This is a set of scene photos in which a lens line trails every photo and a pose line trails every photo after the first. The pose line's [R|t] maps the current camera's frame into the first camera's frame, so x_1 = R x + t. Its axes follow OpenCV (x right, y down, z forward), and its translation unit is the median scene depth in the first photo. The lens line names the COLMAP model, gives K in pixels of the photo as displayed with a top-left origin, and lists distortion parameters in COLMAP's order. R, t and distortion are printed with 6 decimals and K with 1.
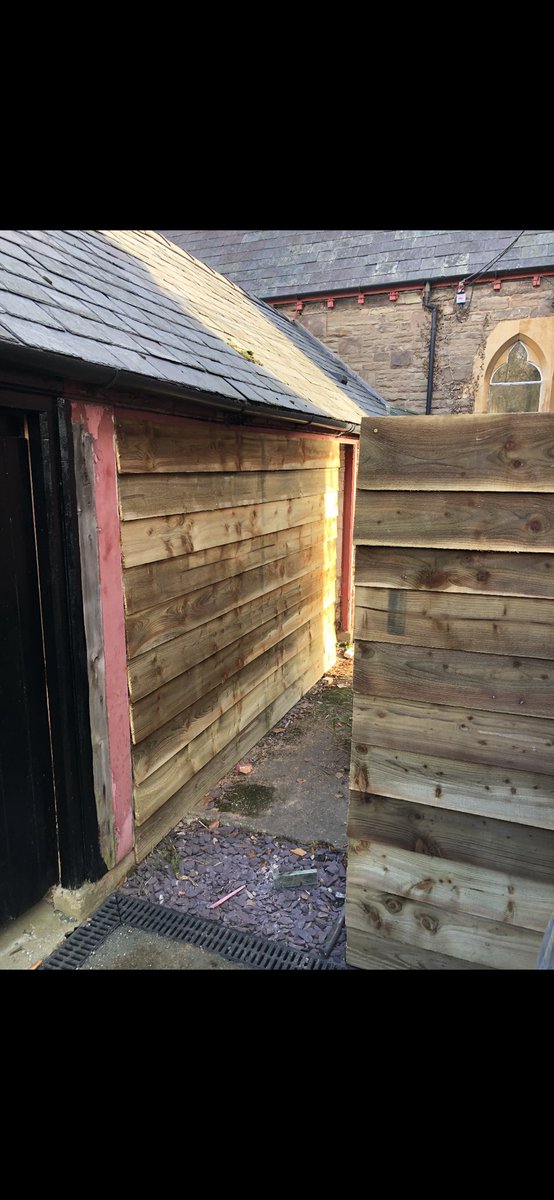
lens RADIAL K [[611.6, 0, 279.6], [0, 611.6, 596.0], [0, 0, 1]] dist [0.008864, 0.000163]
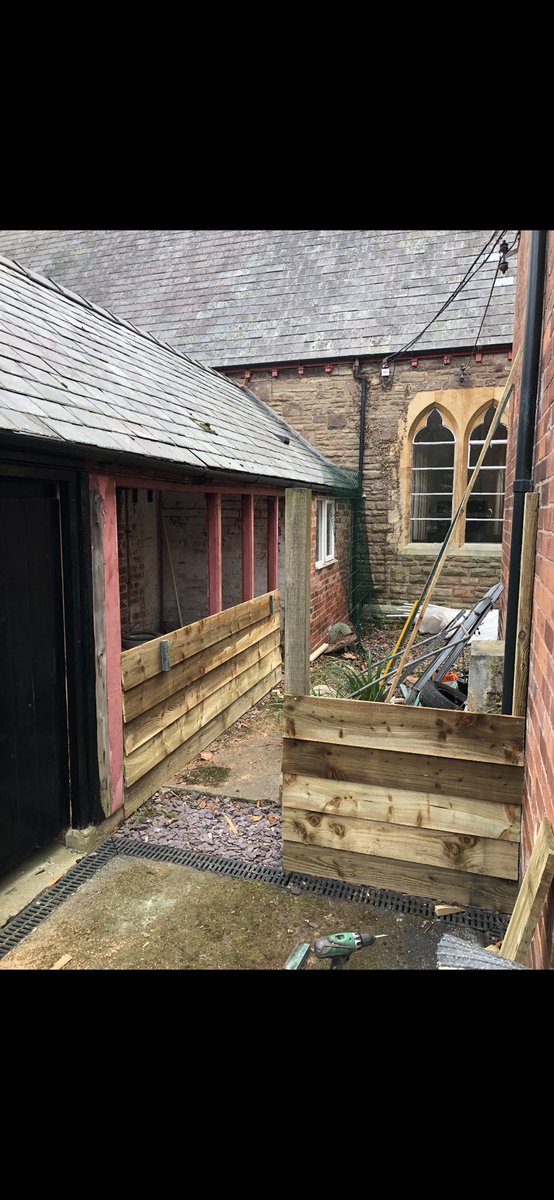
lens RADIAL K [[611.6, 0, 271.8], [0, 611.6, 598.2], [0, 0, 1]] dist [0.008864, 0.000163]
pose [[0.997853, -0.009044, 0.064863, -0.002037], [0.013424, 0.997635, -0.067412, 0.055022], [-0.064100, 0.068138, 0.995615, -0.311003]]
